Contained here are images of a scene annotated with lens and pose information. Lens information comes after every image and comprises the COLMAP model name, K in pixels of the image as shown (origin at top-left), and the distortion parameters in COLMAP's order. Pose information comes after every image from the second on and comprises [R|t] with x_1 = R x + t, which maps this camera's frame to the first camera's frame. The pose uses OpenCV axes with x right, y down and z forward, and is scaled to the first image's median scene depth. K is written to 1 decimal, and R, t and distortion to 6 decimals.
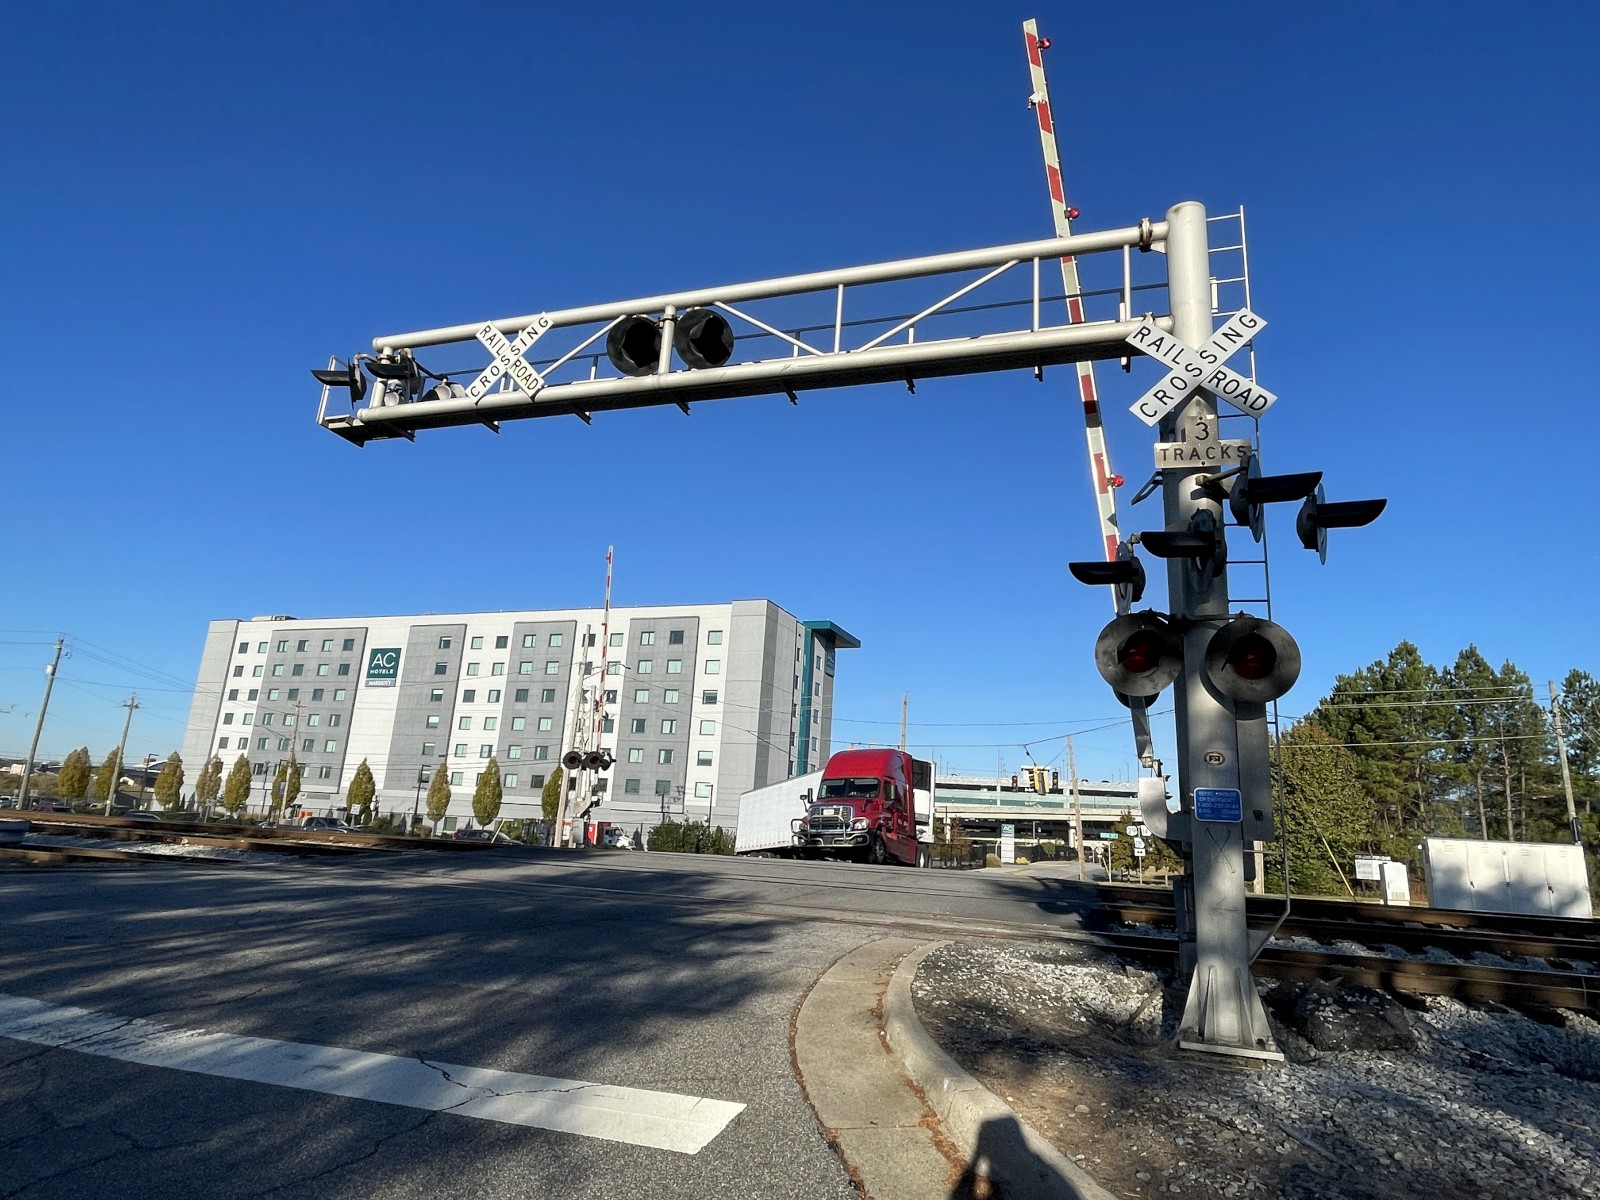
lens RADIAL K [[908.6, 0, 808.4], [0, 908.6, 592.4], [0, 0, 1]] dist [-0.000819, -0.002810]
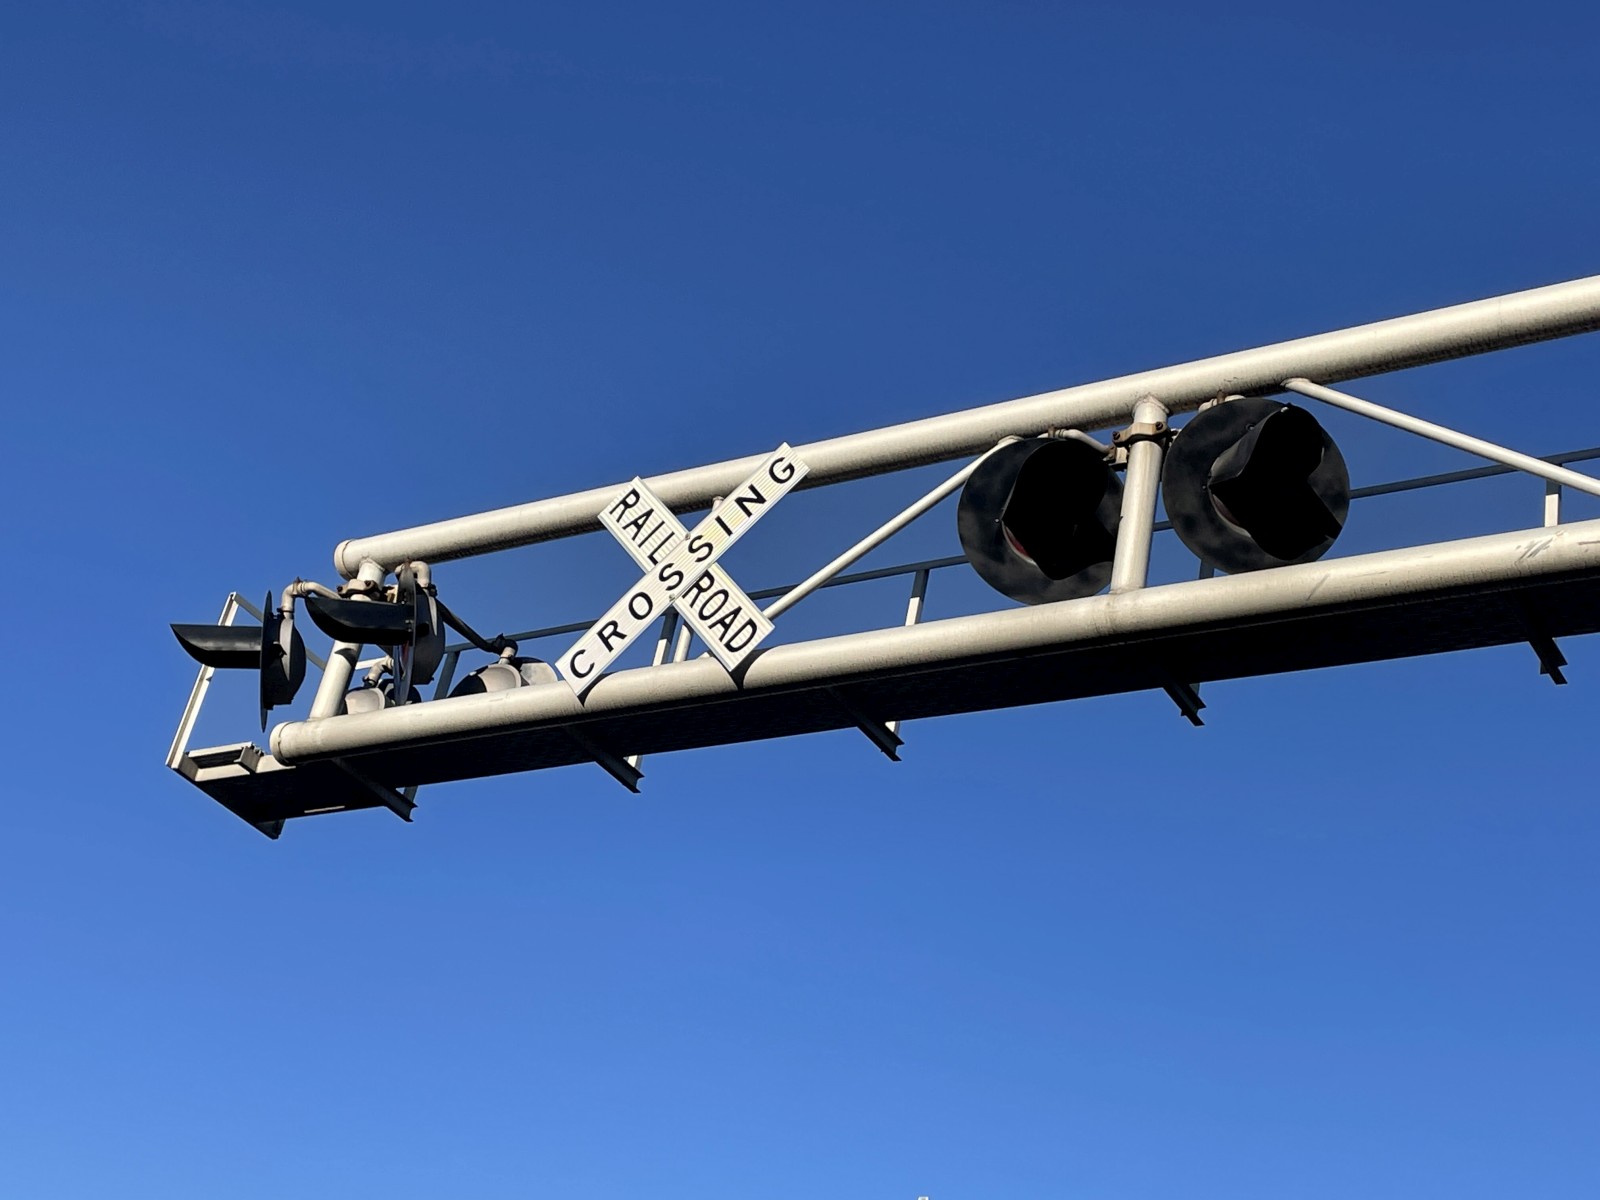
lens RADIAL K [[2402.6, 0, 785.5], [0, 2402.6, 586.6], [0, 0, 1]] dist [0.129284, 0.000000]
pose [[0.963539, -0.021860, -0.266673, -0.042120], [-0.061521, 0.951855, -0.300313, 0.023042], [0.260399, 0.305769, 0.915804, 0.157032]]
